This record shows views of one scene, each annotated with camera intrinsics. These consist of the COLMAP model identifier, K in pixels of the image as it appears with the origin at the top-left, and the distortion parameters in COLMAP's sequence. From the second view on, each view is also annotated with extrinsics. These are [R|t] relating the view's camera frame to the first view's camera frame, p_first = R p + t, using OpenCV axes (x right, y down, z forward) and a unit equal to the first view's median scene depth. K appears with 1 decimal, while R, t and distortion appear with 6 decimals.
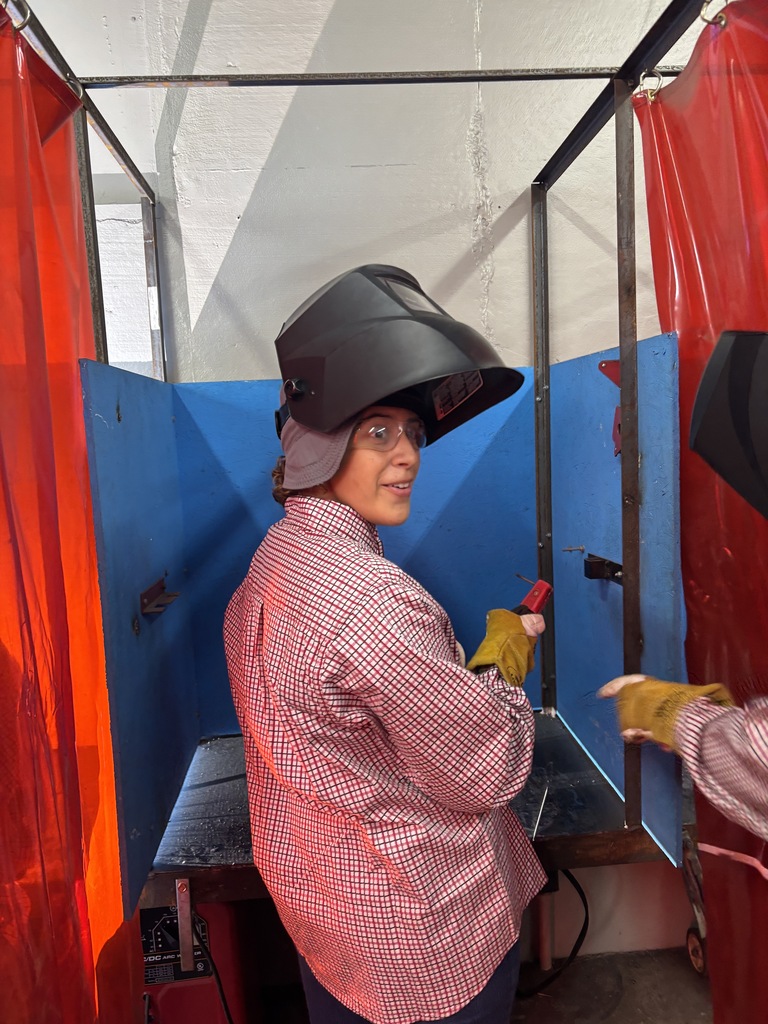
lens RADIAL K [[747.3, 0, 384.0], [0, 747.3, 512.0], [0, 0, 1]] dist [0.005530, -0.032251]
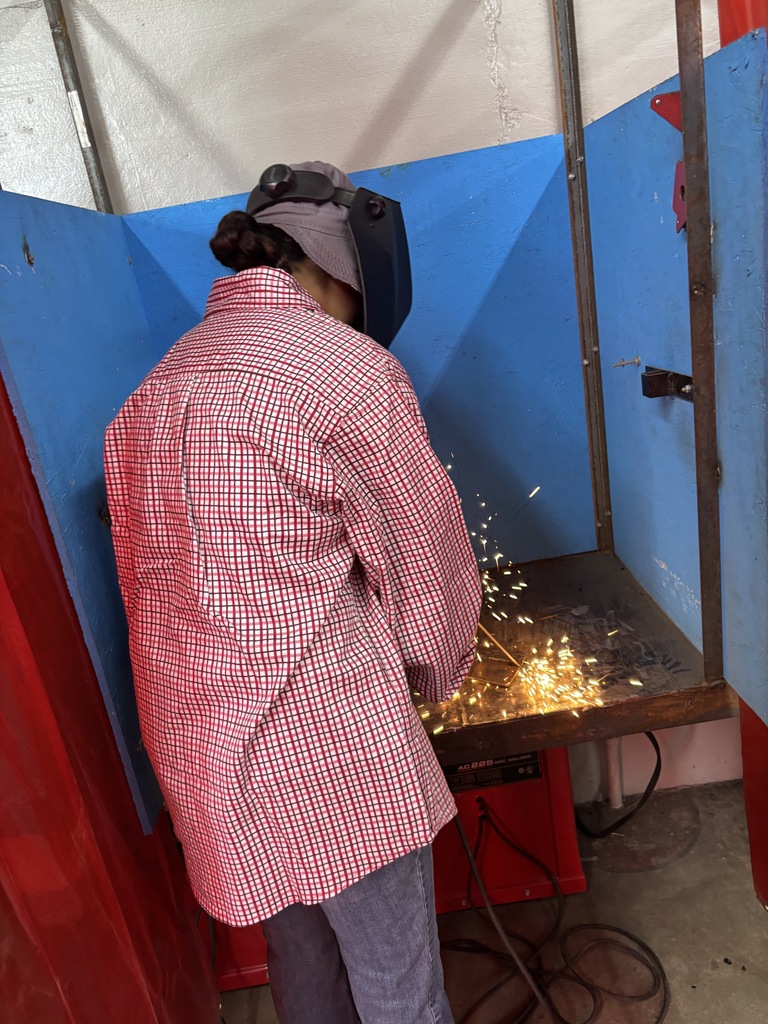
lens RADIAL K [[747.3, 0, 384.0], [0, 747.3, 512.0], [0, 0, 1]] dist [0.005530, -0.032251]
pose [[0.992015, -0.102877, -0.072953, 0.030792], [0.116376, 0.969625, 0.215136, 0.001957], [0.048604, -0.221908, 0.973856, 0.141824]]
